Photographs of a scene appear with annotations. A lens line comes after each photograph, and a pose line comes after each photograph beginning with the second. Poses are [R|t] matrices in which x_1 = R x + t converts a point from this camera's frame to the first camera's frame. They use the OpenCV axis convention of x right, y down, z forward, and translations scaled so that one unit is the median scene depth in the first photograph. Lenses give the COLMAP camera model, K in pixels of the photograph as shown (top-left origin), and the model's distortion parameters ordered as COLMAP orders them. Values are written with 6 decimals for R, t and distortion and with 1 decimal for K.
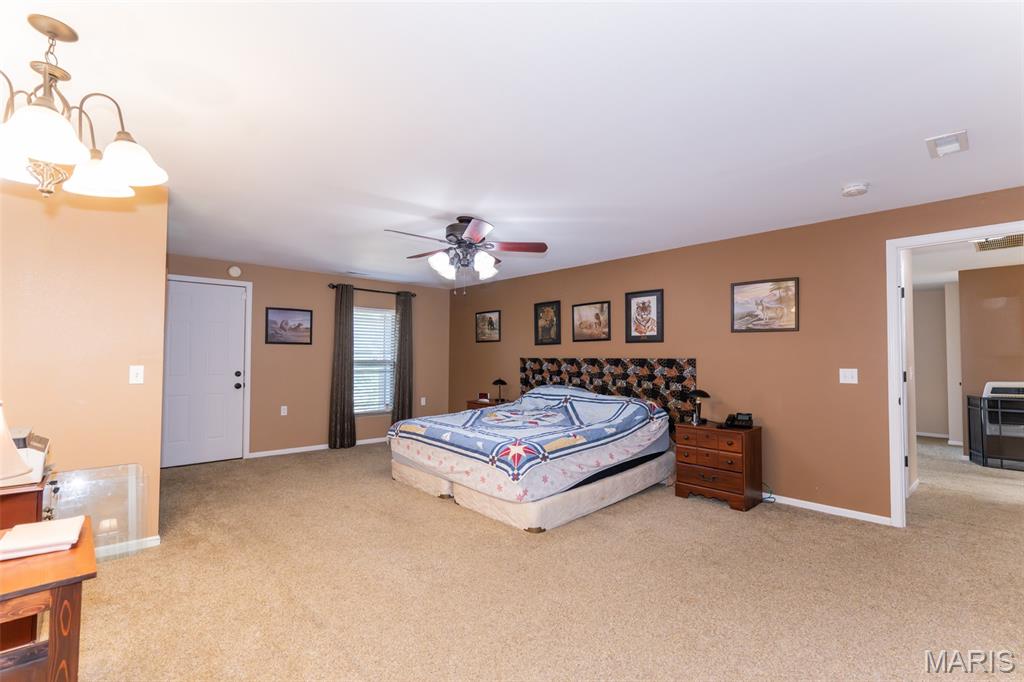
lens RADIAL K [[452.7, 0, 517.0], [0, 452.7, 343.7], [0, 0, 1]] dist [0.000187, -0.000345]
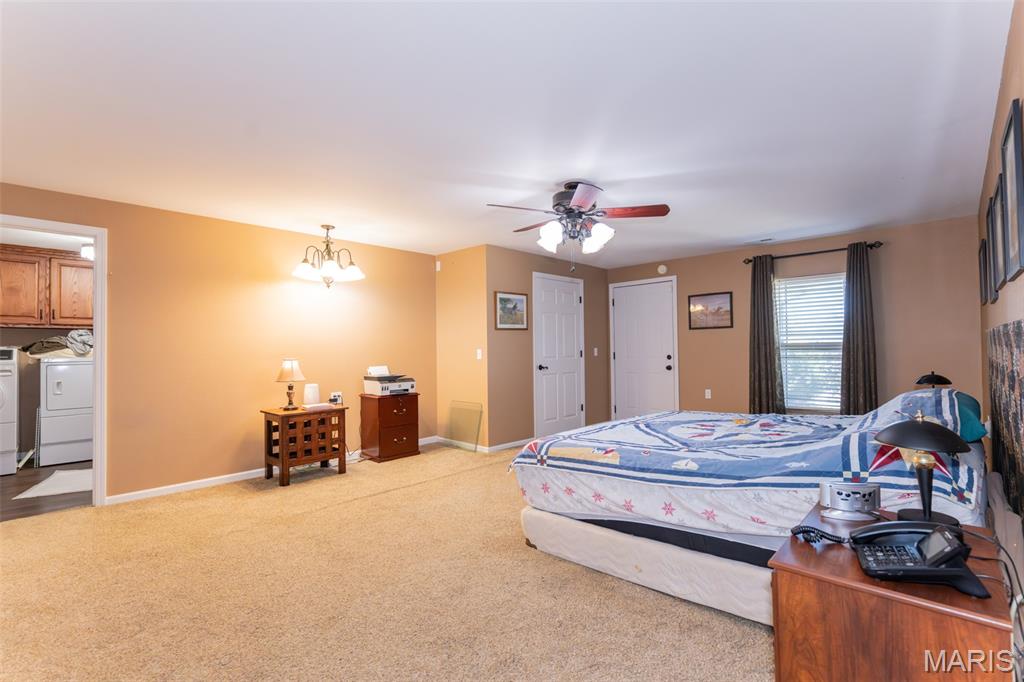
lens RADIAL K [[452.7, 0, 517.0], [0, 452.7, 343.7], [0, 0, 1]] dist [0.000187, -0.000345]
pose [[0.090618, -0.017783, -0.995727, 0.495057], [0.046017, 0.998847, -0.013651, 0.030352], [0.994822, -0.044584, 0.091332, 0.511260]]
